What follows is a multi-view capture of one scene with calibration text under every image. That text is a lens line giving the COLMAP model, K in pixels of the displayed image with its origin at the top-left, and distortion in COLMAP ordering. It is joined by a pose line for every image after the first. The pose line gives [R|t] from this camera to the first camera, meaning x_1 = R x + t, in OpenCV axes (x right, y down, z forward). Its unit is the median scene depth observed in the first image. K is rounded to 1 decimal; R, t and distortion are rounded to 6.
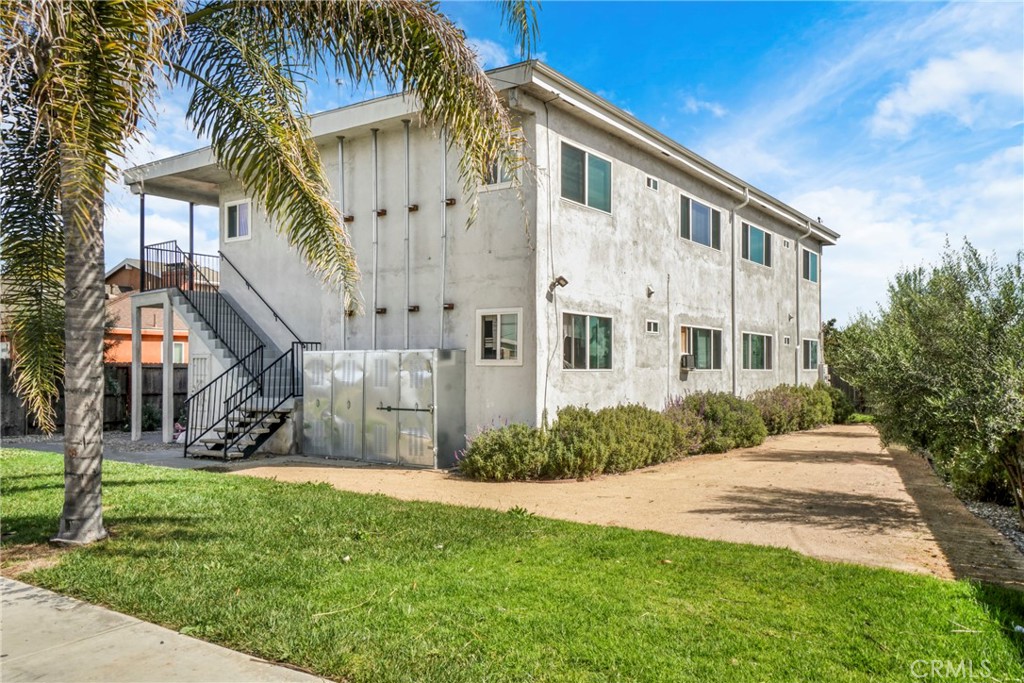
lens RADIAL K [[762.0, 0, 512.0], [0, 762.0, 341.5], [0, 0, 1]] dist [0.000421, -0.000634]
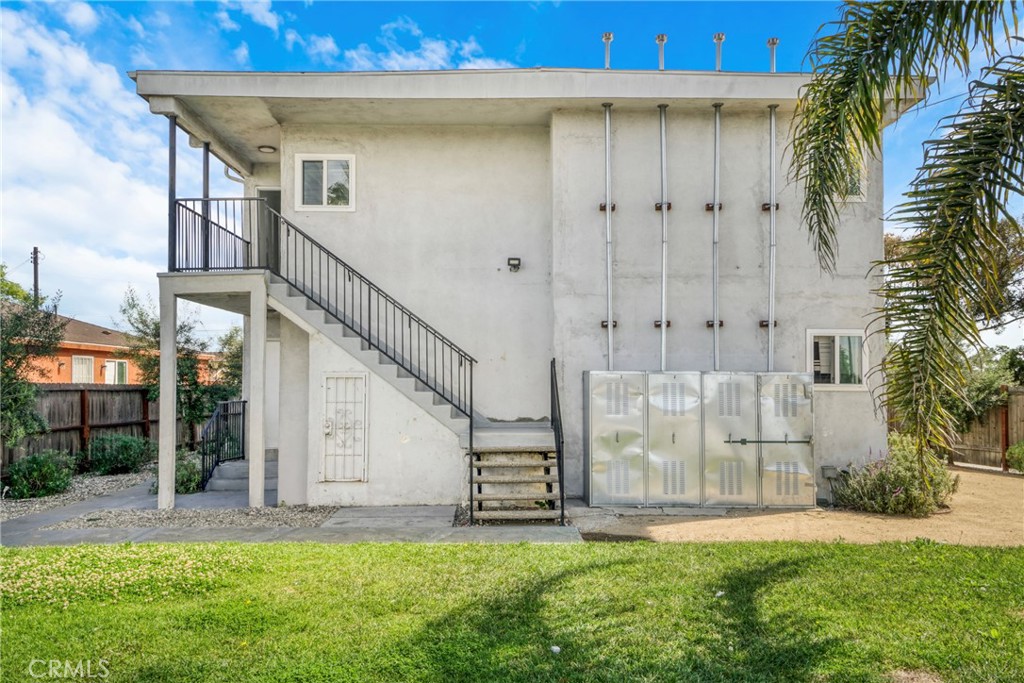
lens RADIAL K [[762.0, 0, 512.0], [0, 762.0, 341.5], [0, 0, 1]] dist [0.000421, -0.000634]
pose [[0.806254, 0.042069, 0.590071, -0.860737], [-0.023230, 0.998950, -0.039479, 0.016934], [-0.591113, 0.018123, 0.806385, 0.468403]]
